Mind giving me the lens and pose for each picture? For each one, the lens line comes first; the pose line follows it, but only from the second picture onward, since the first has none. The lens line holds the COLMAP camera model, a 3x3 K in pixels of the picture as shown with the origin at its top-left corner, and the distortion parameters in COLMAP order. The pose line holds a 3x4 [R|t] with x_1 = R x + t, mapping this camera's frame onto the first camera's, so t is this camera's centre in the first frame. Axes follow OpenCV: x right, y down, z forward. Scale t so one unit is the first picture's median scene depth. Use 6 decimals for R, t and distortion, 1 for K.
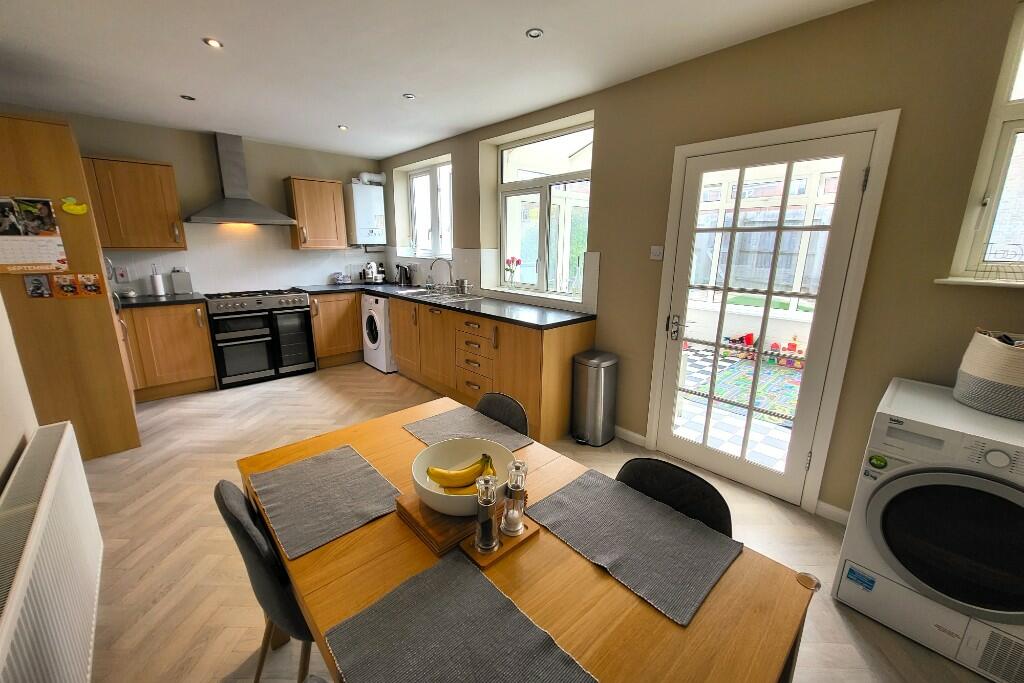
lens RADIAL K [[403.7, 0, 505.4], [0, 403.7, 339.6], [0, 0, 1]] dist [0.000107, 0.000139]
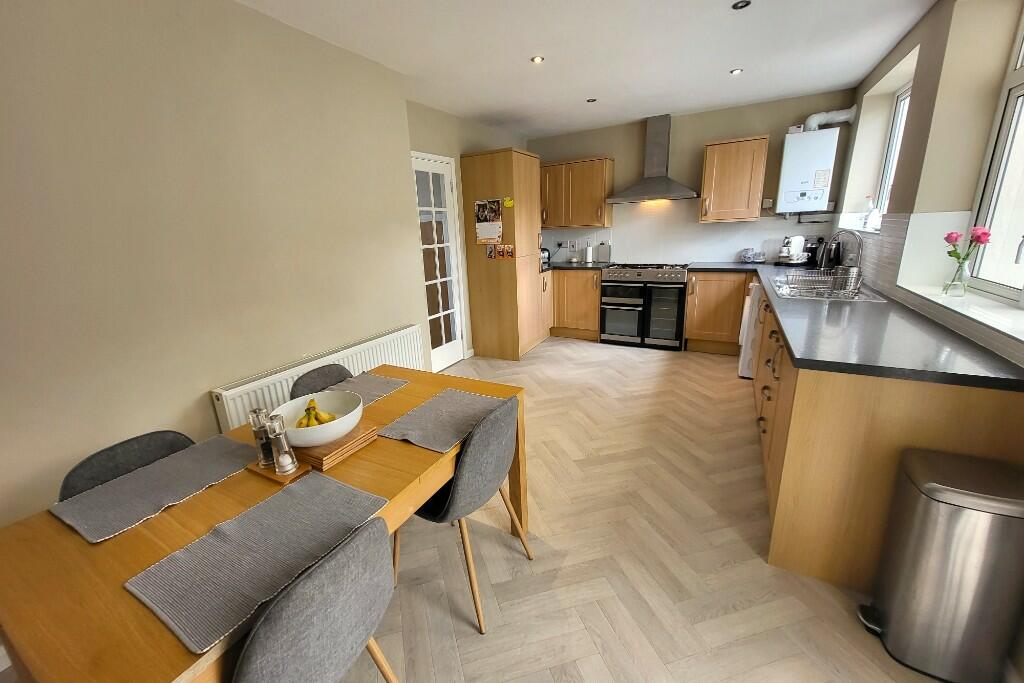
lens RADIAL K [[403.7, 0, 503.0], [0, 403.7, 338.3], [0, 0, 1]] dist [0.000107, 0.000139]
pose [[0.295670, 0.233296, -0.926365, 0.323567], [-0.175638, 0.966466, 0.187337, -0.064041], [0.939005, 0.107315, 0.326731, 0.315581]]
